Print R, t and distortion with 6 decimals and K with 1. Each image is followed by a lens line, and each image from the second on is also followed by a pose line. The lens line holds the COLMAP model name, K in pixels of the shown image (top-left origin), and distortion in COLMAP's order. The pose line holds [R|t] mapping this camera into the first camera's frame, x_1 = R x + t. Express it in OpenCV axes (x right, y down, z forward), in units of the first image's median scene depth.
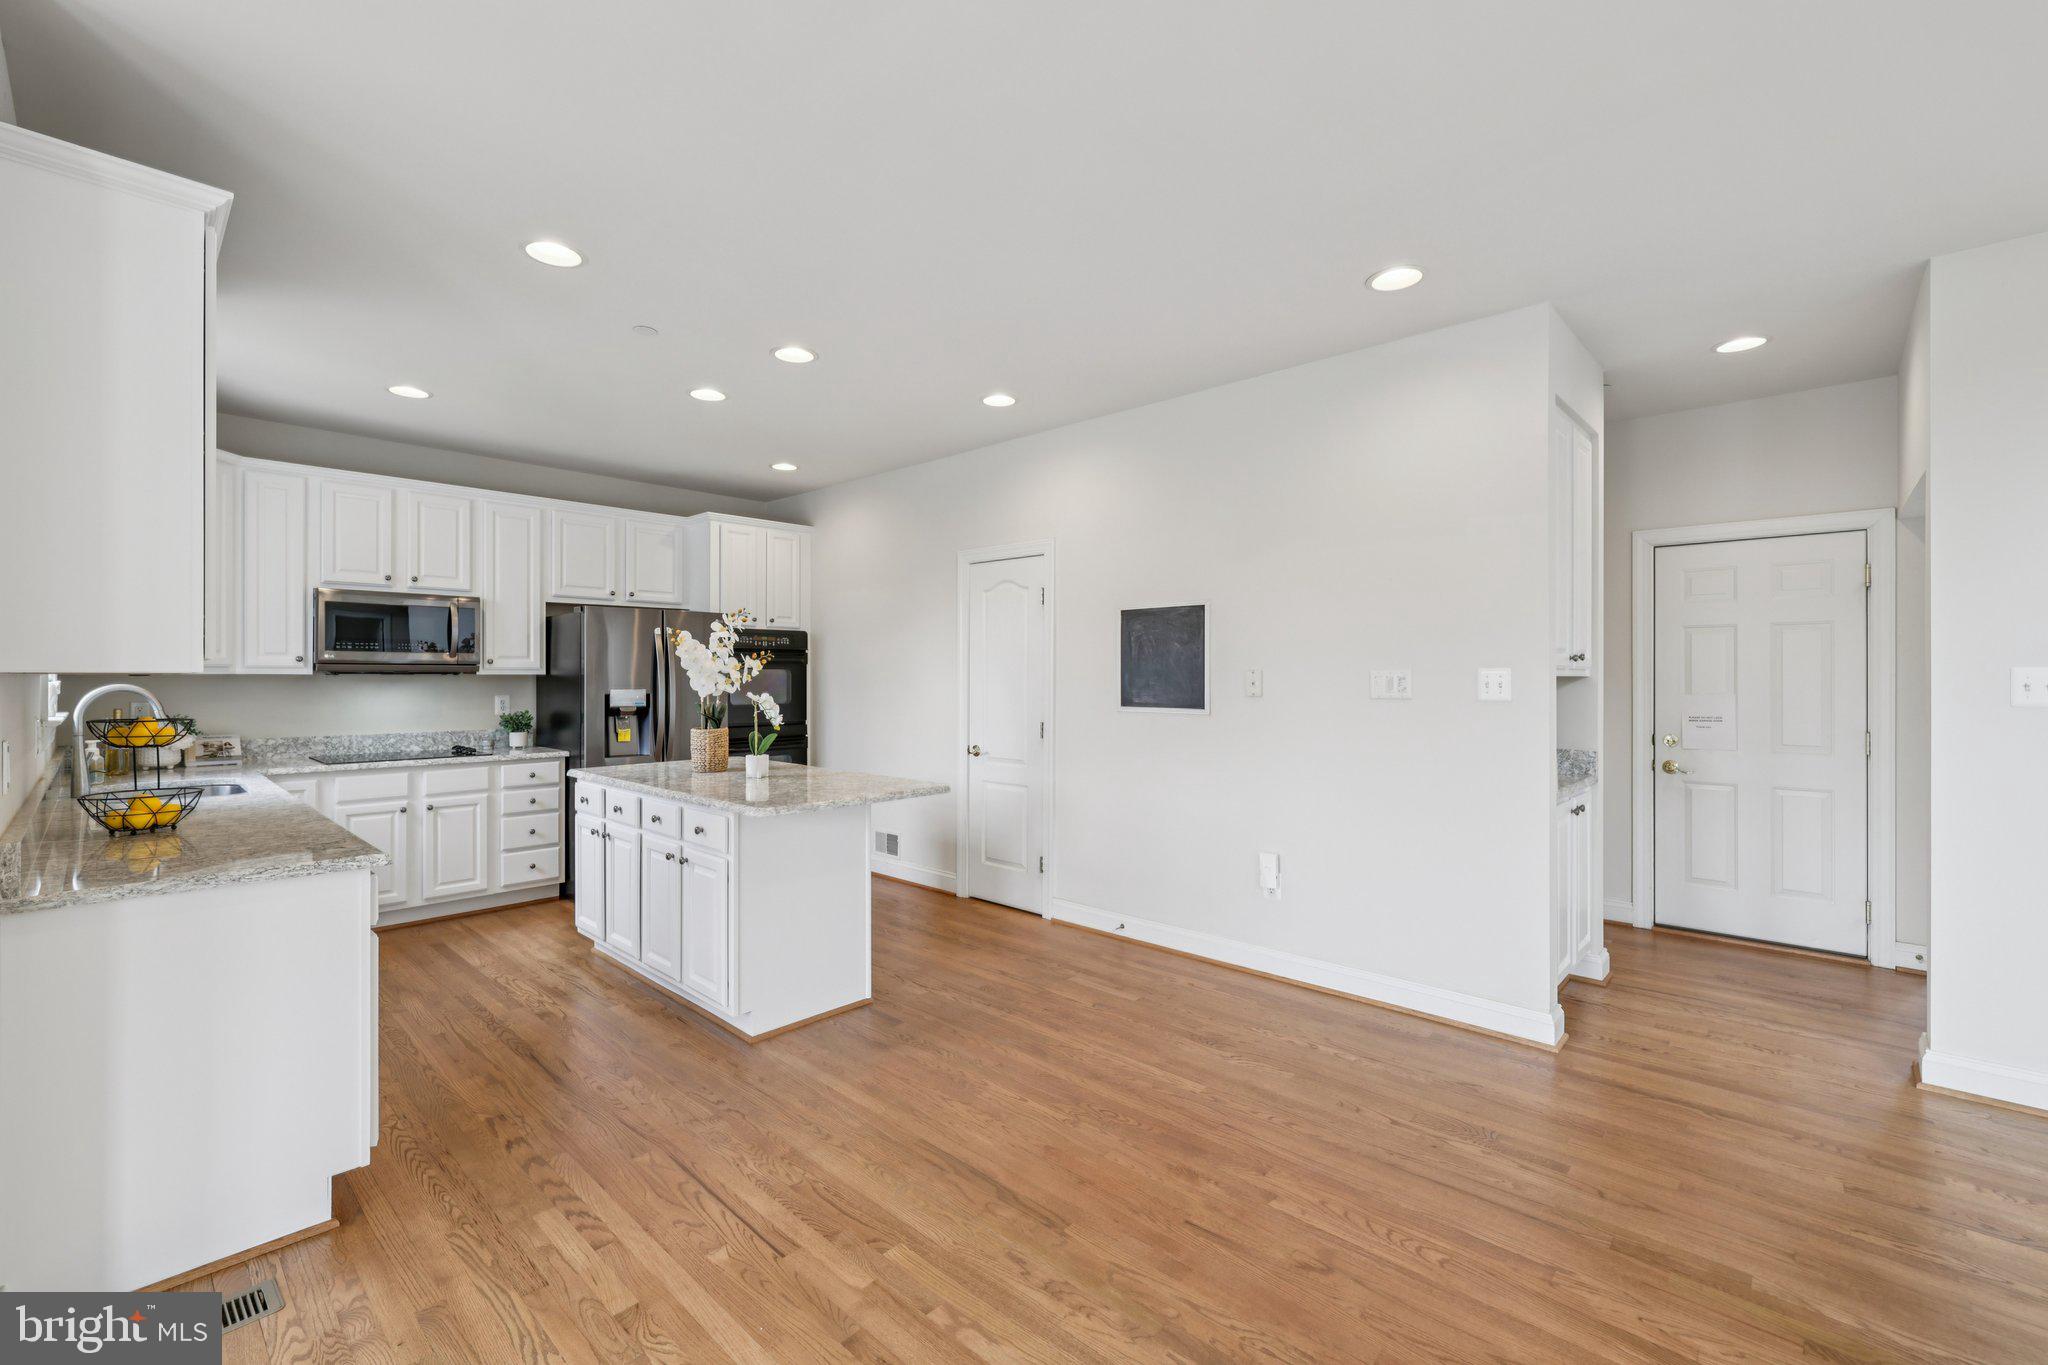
lens RADIAL K [[864.6, 0, 1016.4], [0, 864.6, 673.6], [0, 0, 1]] dist [0.000682, 0.000446]
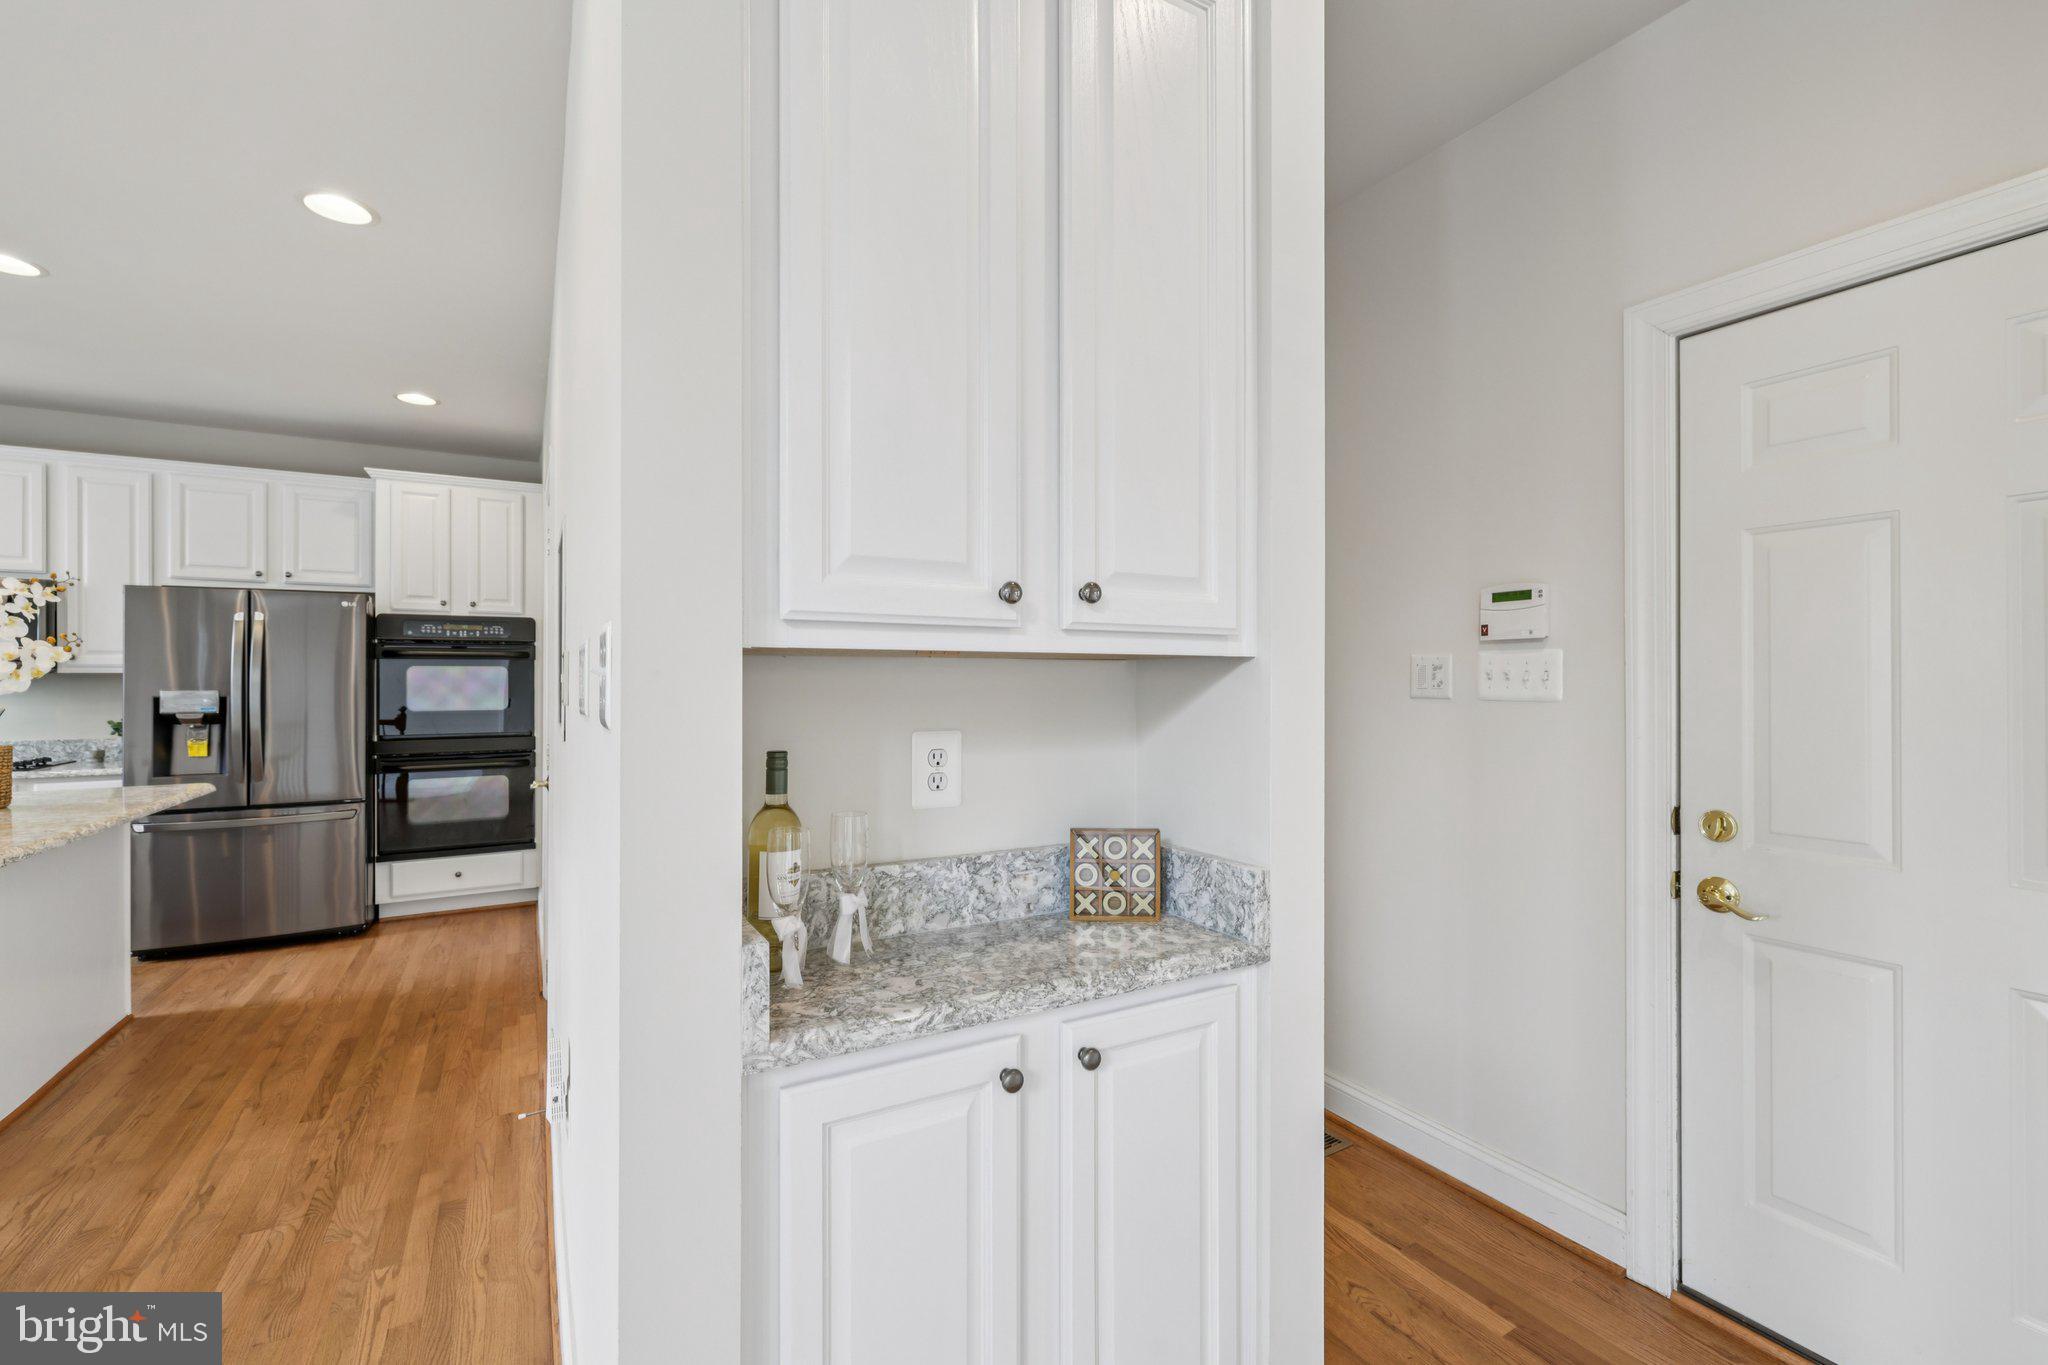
lens RADIAL K [[858.4, 0, 1019.9], [0, 858.4, 677.5], [0, 0, 1]] dist [-0.000203, 0.000055]
pose [[0.956029, -0.002484, -0.293261, 0.567491], [0.001443, 0.999992, -0.003764, 0.011428], [0.293268, 0.003175, 0.956025, 0.537614]]
